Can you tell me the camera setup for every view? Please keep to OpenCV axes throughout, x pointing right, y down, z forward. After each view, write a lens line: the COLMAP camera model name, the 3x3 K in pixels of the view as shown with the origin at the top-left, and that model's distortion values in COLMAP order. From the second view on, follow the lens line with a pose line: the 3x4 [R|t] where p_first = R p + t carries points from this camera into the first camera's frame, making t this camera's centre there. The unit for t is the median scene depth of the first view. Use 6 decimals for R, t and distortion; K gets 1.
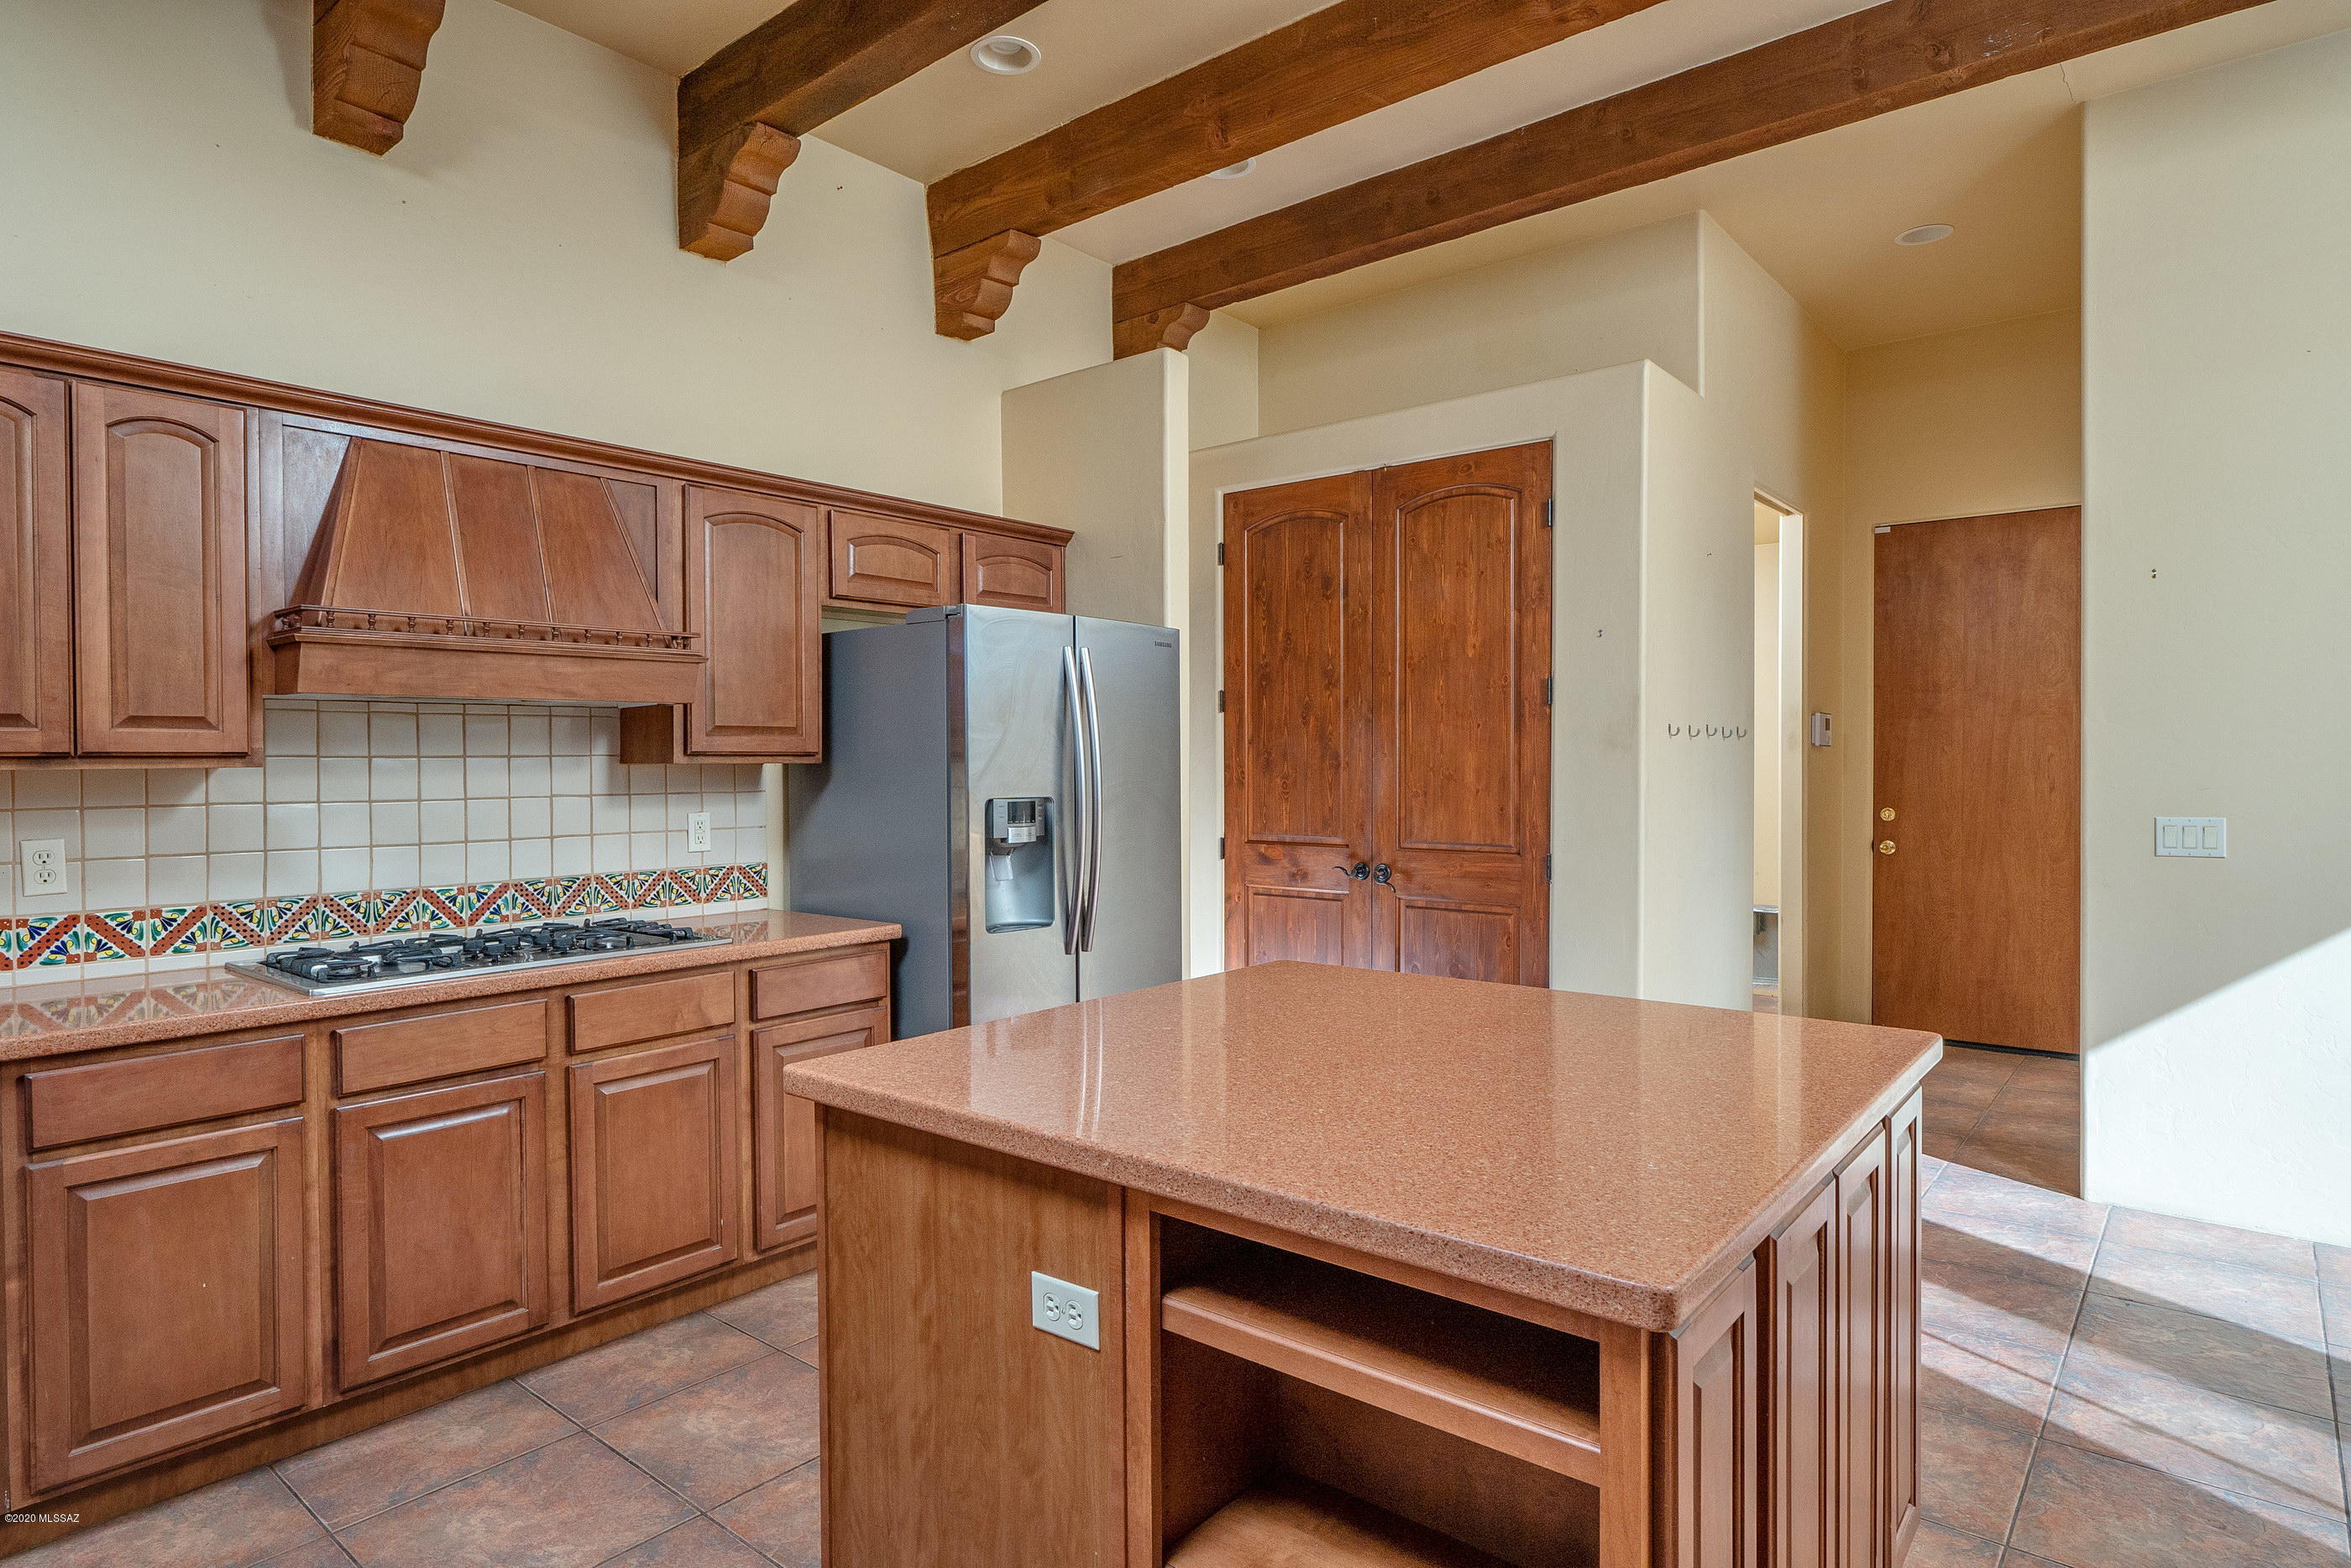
lens RADIAL K [[1286.9, 0, 1167.3], [0, 1286.9, 785.3], [0, 0, 1]] dist [-0.000209, 0.002286]
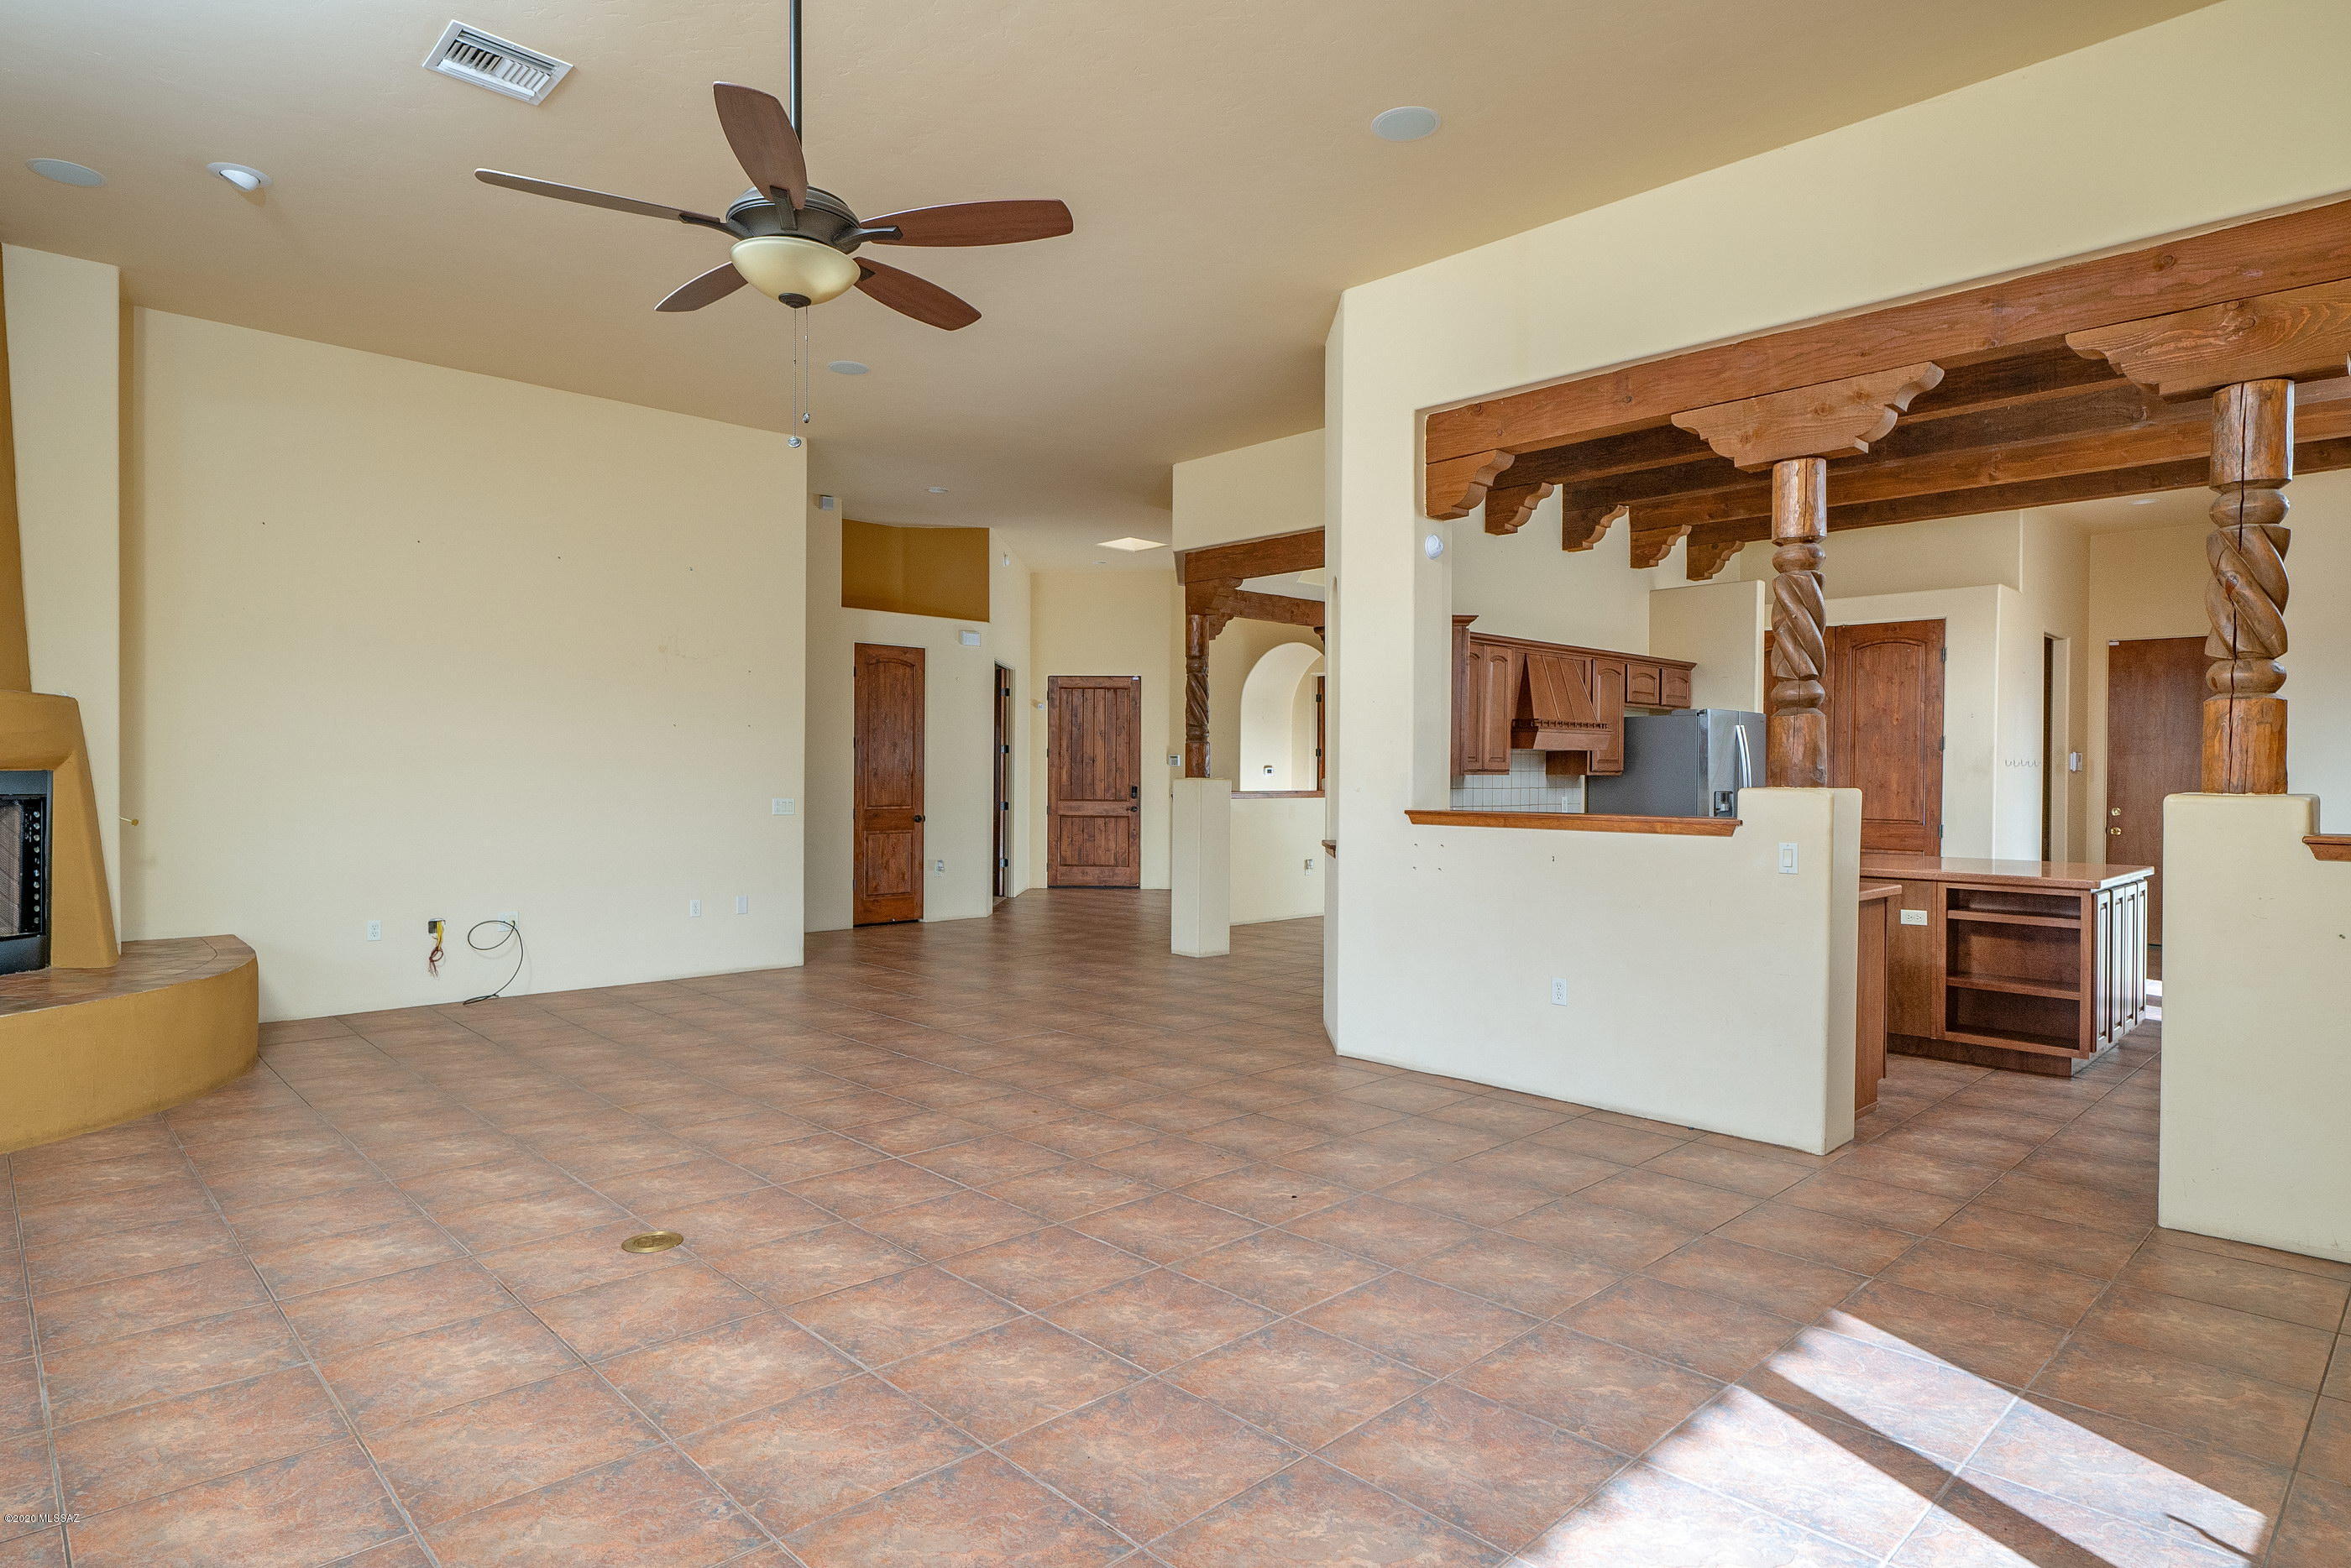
lens RADIAL K [[1286.9, 0, 1178.3], [0, 1286.9, 782.5], [0, 0, 1]] dist [-0.000209, 0.002286]
pose [[0.994748, 0.012757, -0.101553, -0.680755], [-0.013629, 0.999876, -0.007892, 0.020056], [0.101440, 0.009235, 0.994799, -1.113021]]
